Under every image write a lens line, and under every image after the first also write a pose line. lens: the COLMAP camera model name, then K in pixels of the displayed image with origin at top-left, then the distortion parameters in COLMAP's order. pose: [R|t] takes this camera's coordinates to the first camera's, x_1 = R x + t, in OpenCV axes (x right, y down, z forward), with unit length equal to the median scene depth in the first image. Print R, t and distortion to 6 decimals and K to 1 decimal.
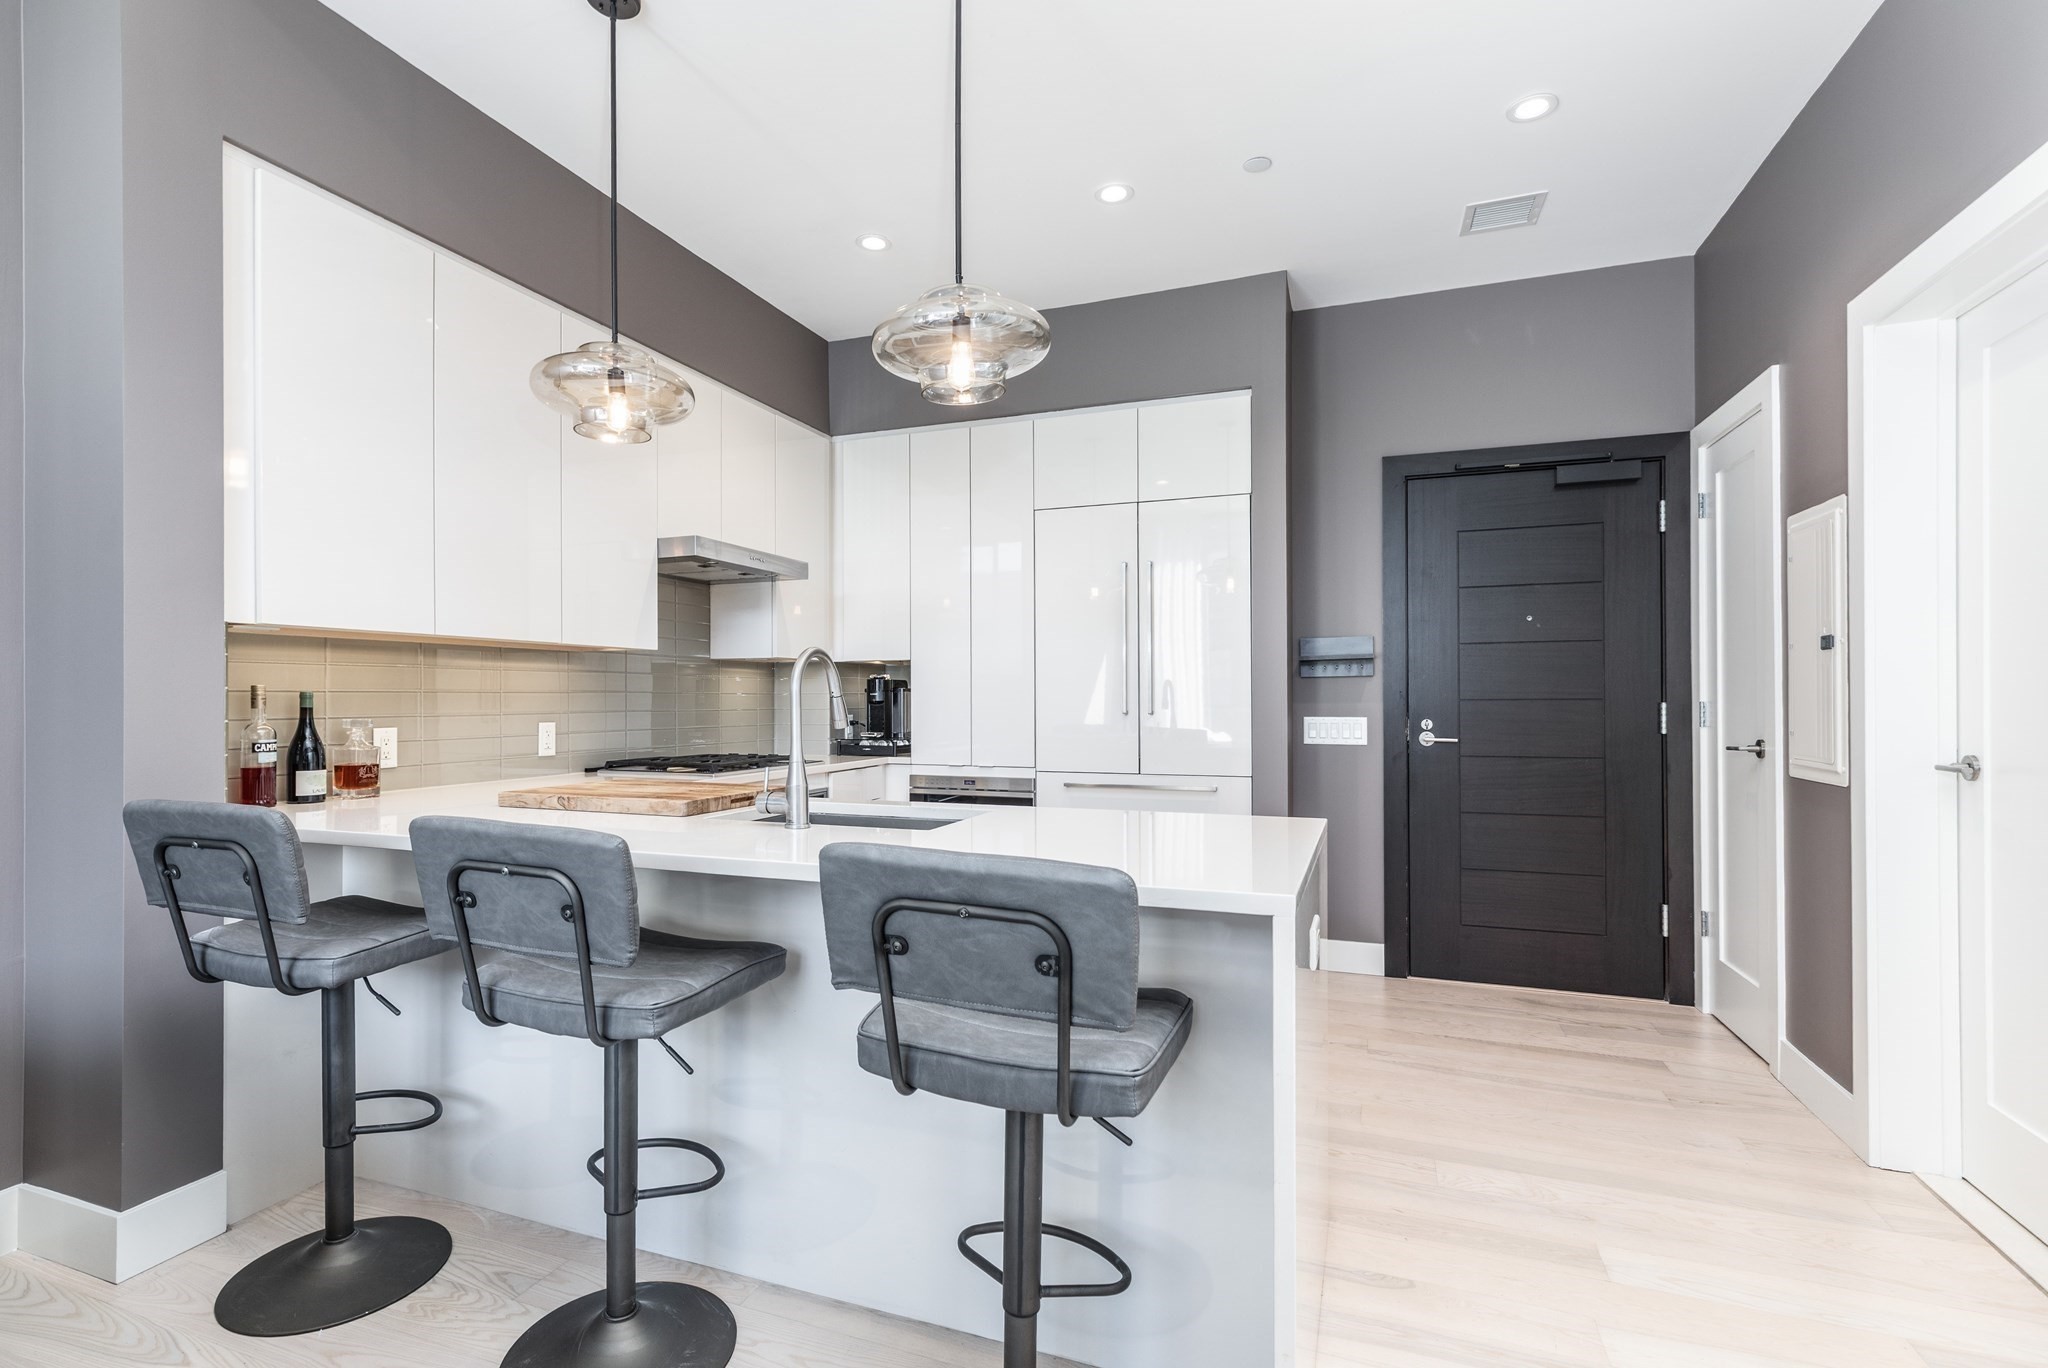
lens RADIAL K [[967.3, 0, 971.5], [0, 967.3, 691.4], [0, 0, 1]] dist [0.002219, 0.000510]
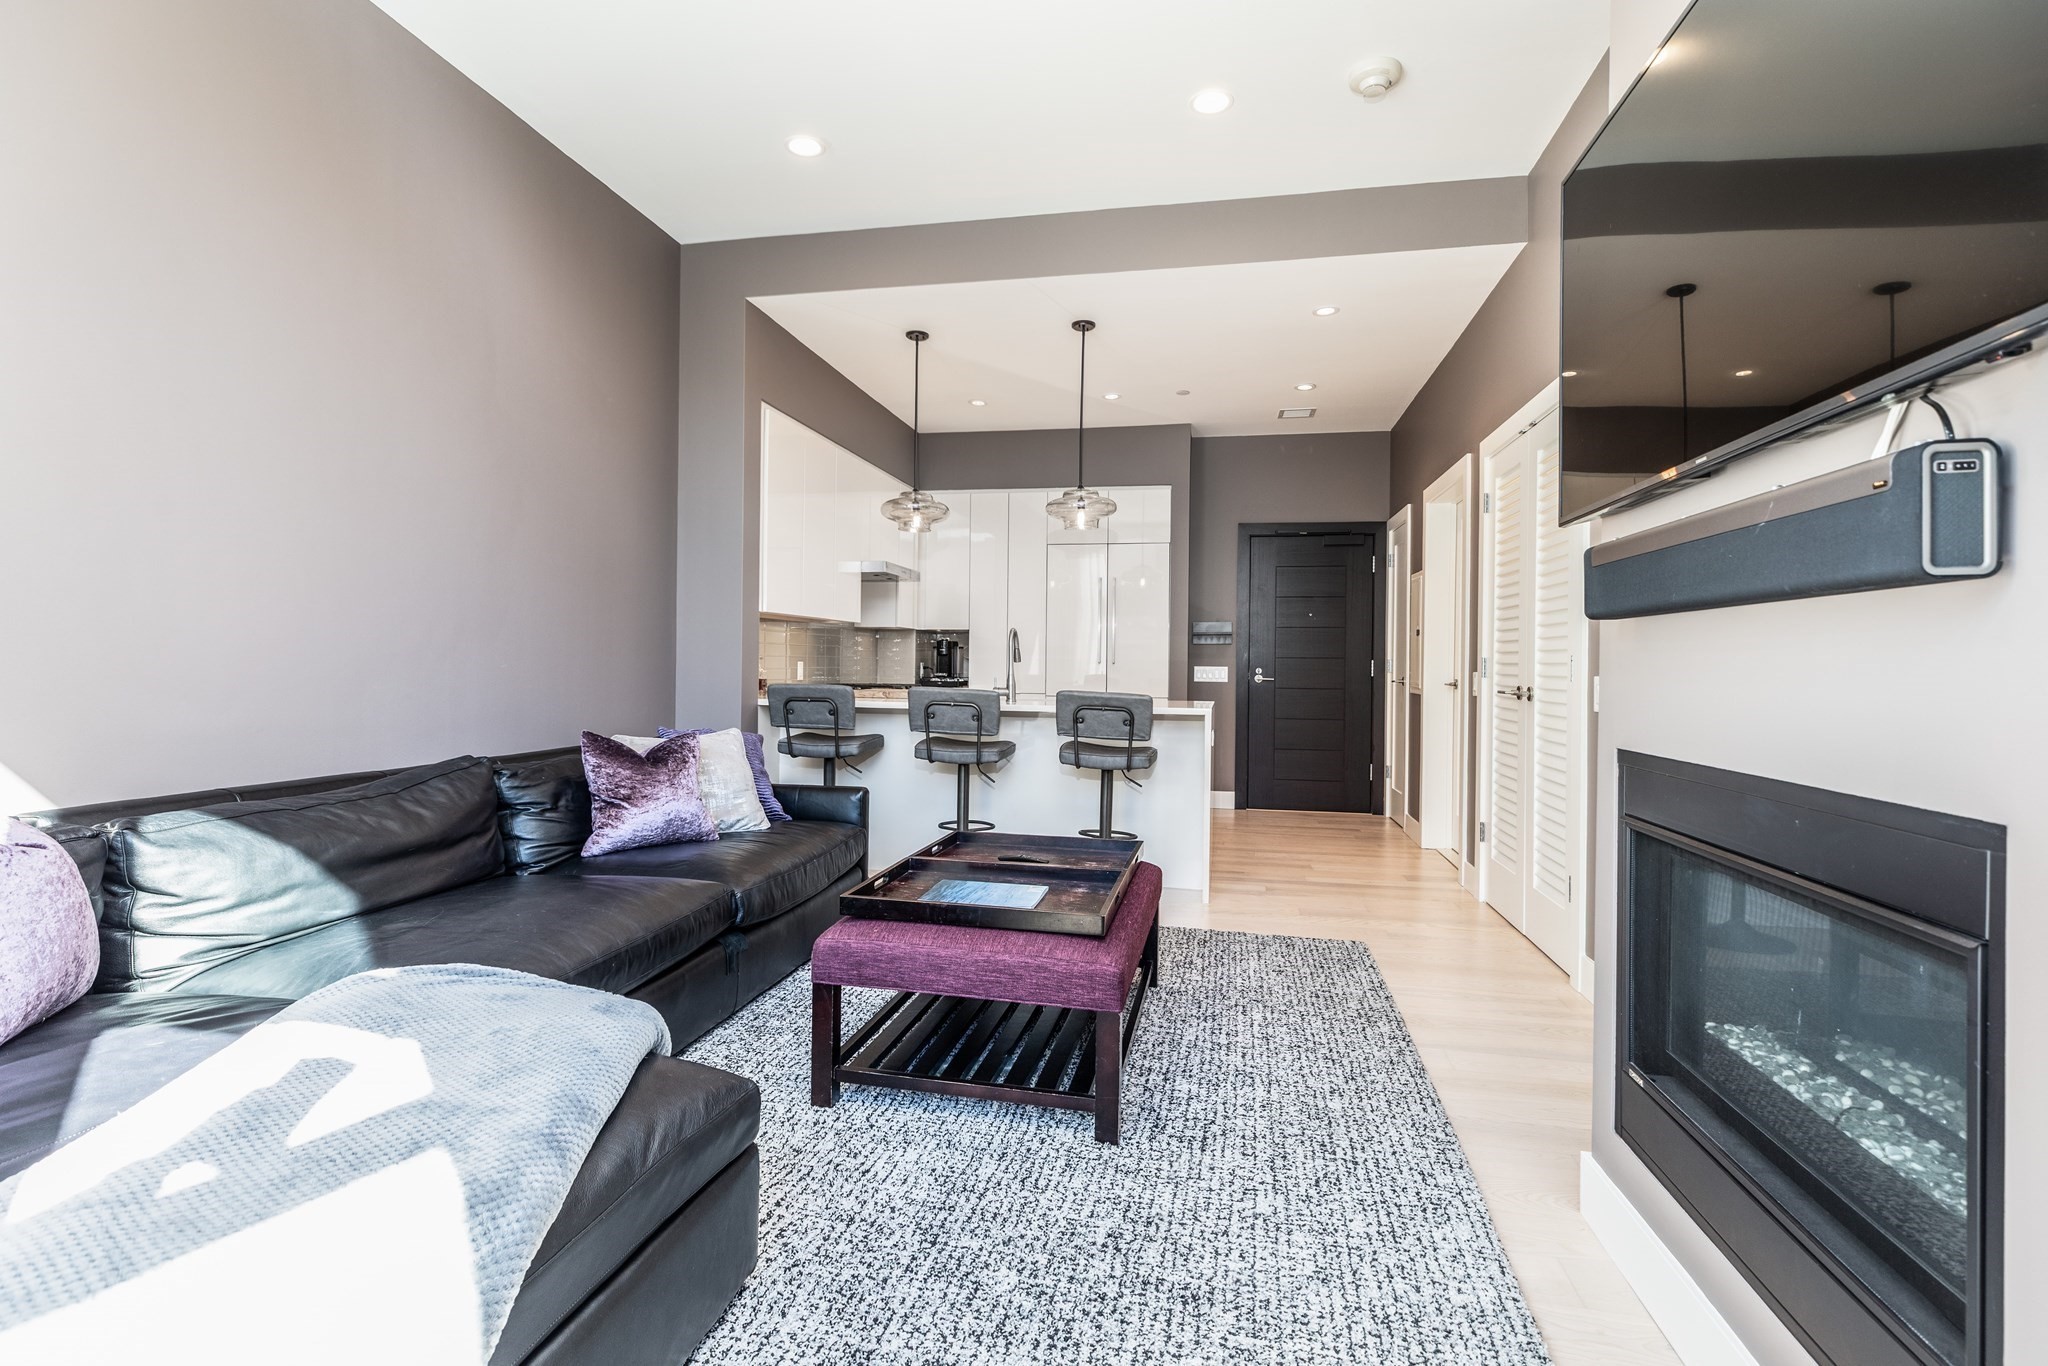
lens RADIAL K [[969.7, 0, 1008.8], [0, 969.7, 656.1], [0, 0, 1]] dist [0.002577, 0.000624]
pose [[0.984504, 0.015751, 0.174653, -0.361453], [-0.016165, 0.999869, 0.000949, 0.013664], [-0.174616, -0.003758, 0.984630, -0.828293]]
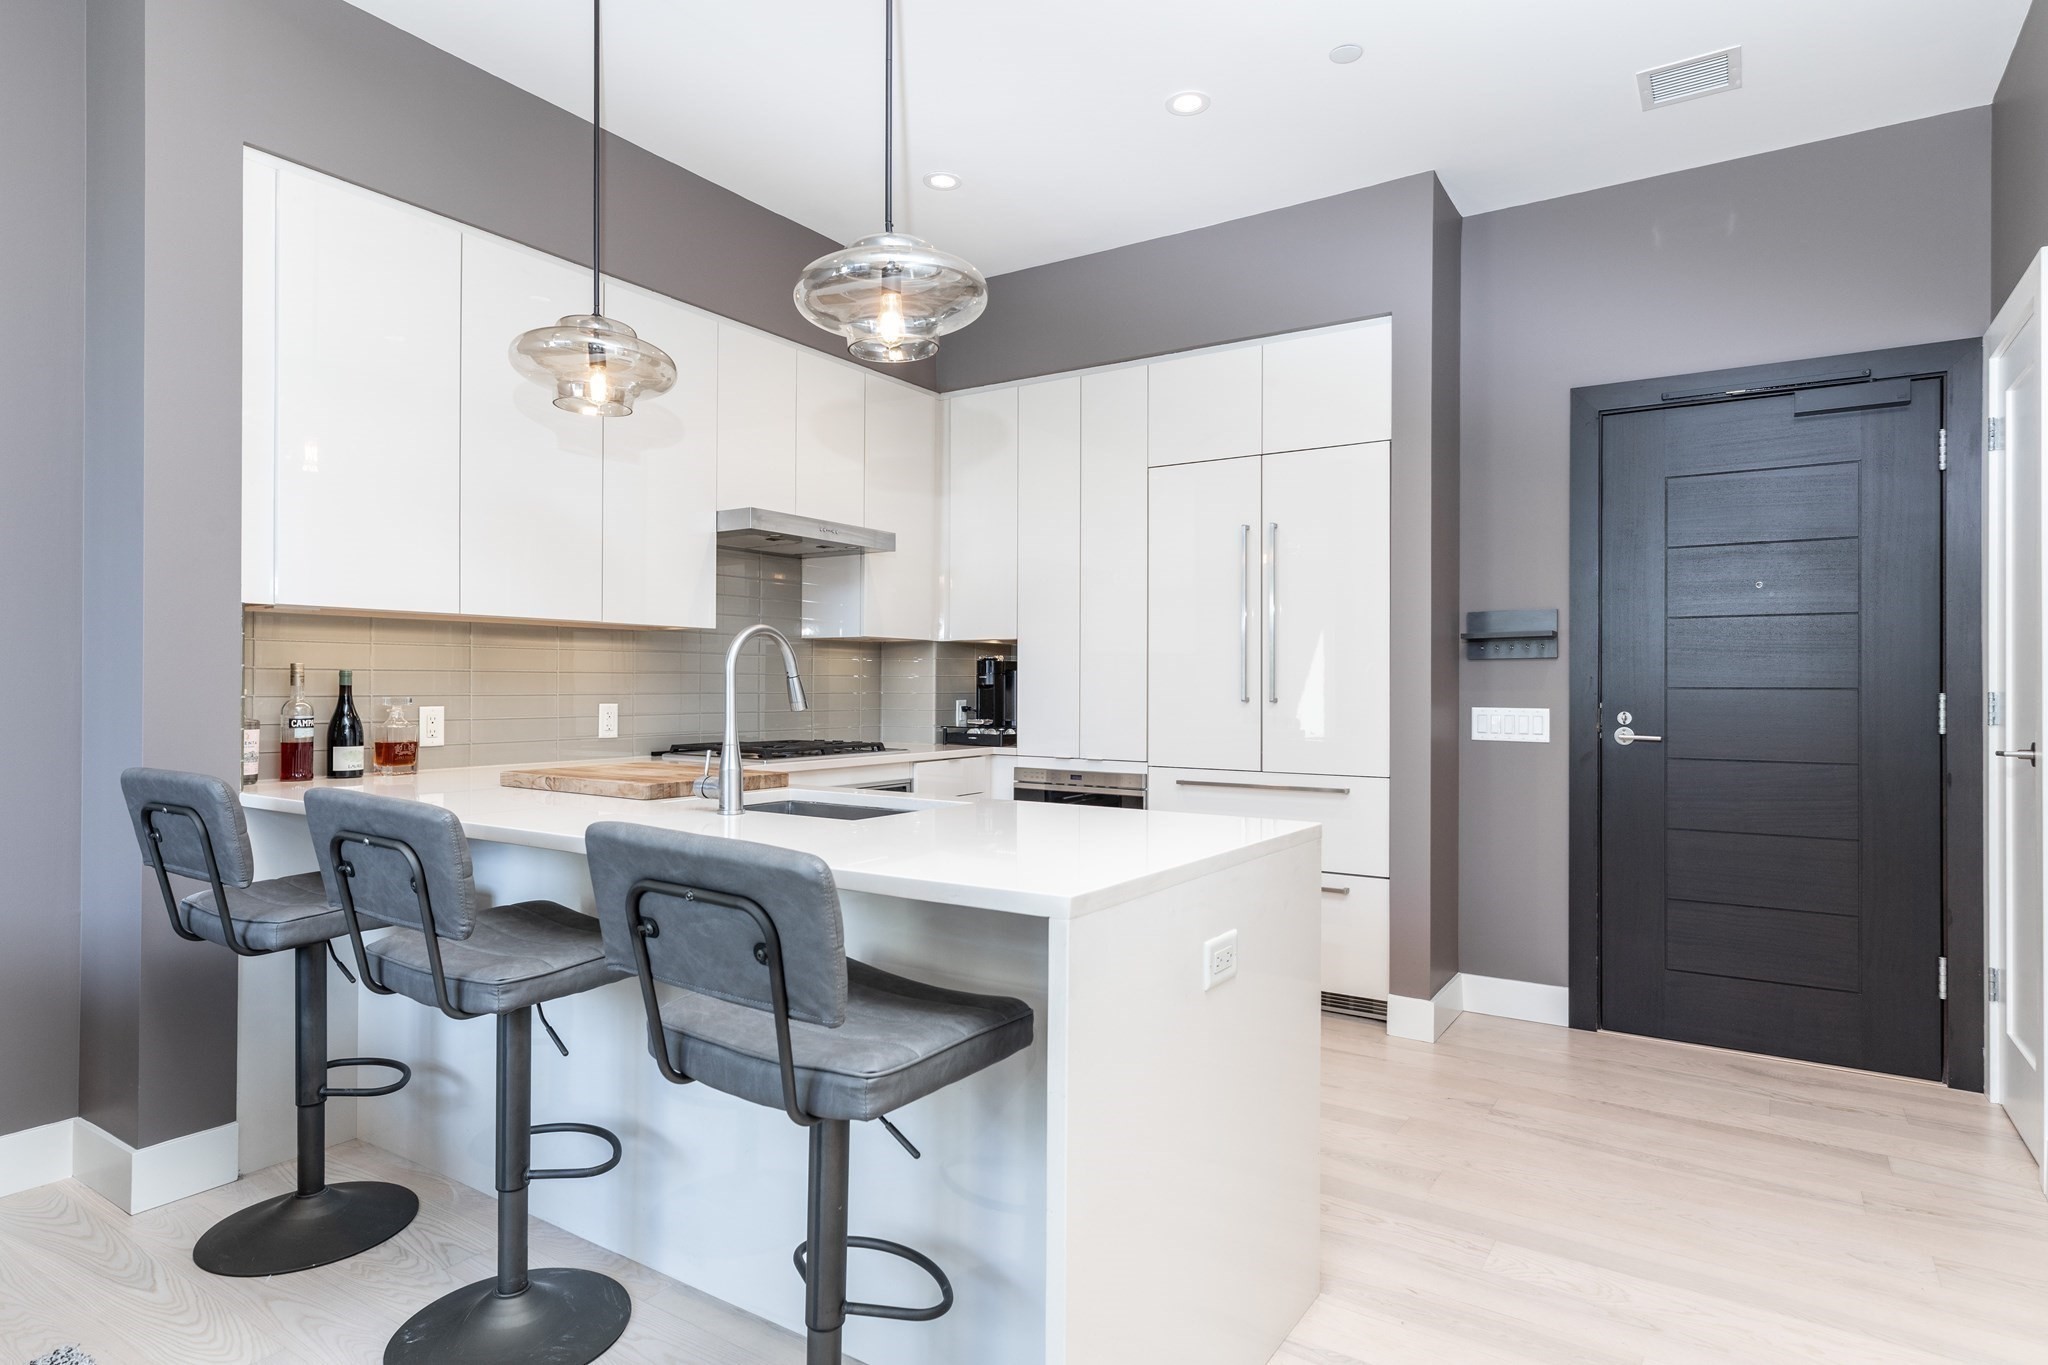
lens RADIAL K [[1112.4, 0, 1018.7], [0, 1112.4, 677.0], [0, 0, 1]] dist [0.002662, 0.001007]
pose [[0.979429, 0.005709, -0.201707, 0.184509], [-0.005579, 0.999984, 0.001213, 0.001661], [0.201711, -0.000063, 0.979445, -0.010899]]
